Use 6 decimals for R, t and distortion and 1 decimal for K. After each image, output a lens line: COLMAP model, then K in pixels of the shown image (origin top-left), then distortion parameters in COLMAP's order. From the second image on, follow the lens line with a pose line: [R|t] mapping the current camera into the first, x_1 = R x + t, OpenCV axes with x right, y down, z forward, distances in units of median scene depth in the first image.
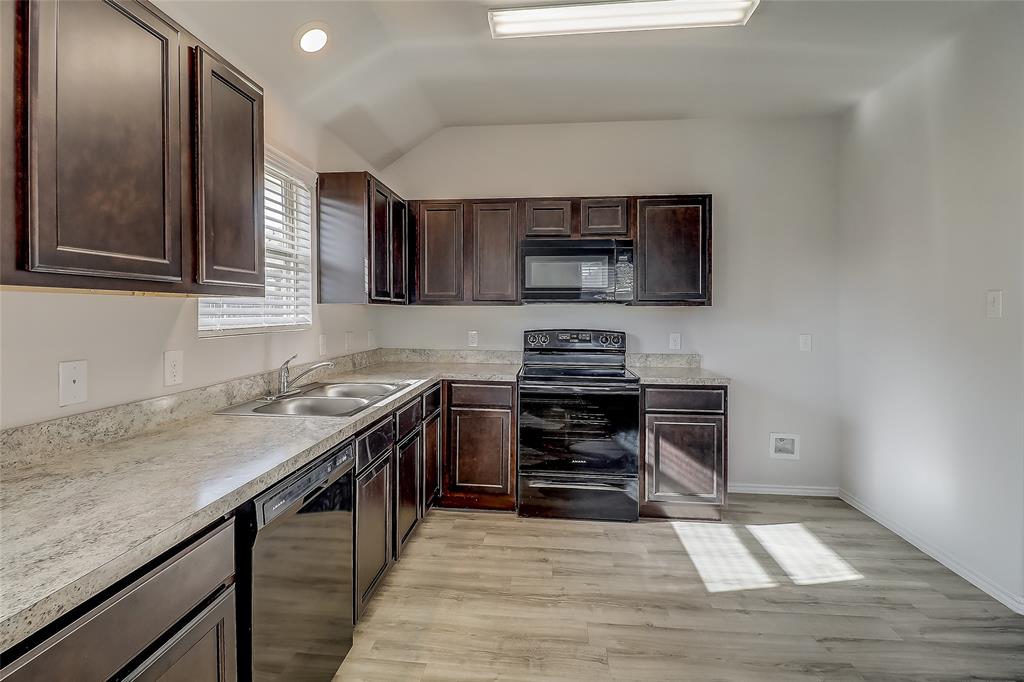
lens RADIAL K [[467.5, 0, 508.1], [0, 467.5, 311.6], [0, 0, 1]] dist [0.009691, -0.013047]
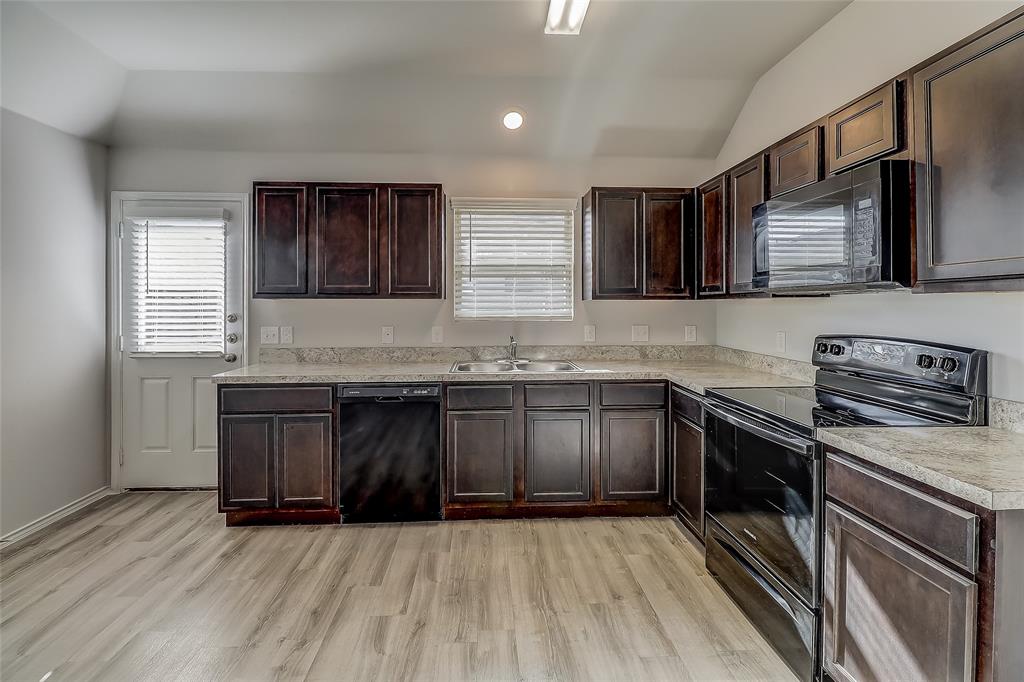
lens RADIAL K [[467.5, 0, 508.1], [0, 467.5, 311.6], [0, 0, 1]] dist [0.009691, -0.013047]
pose [[0.147207, 0.004398, -0.989096, 0.757269], [-0.000162, 0.999990, 0.004422, 0.006469], [0.989106, -0.000491, 0.147206, 0.575057]]
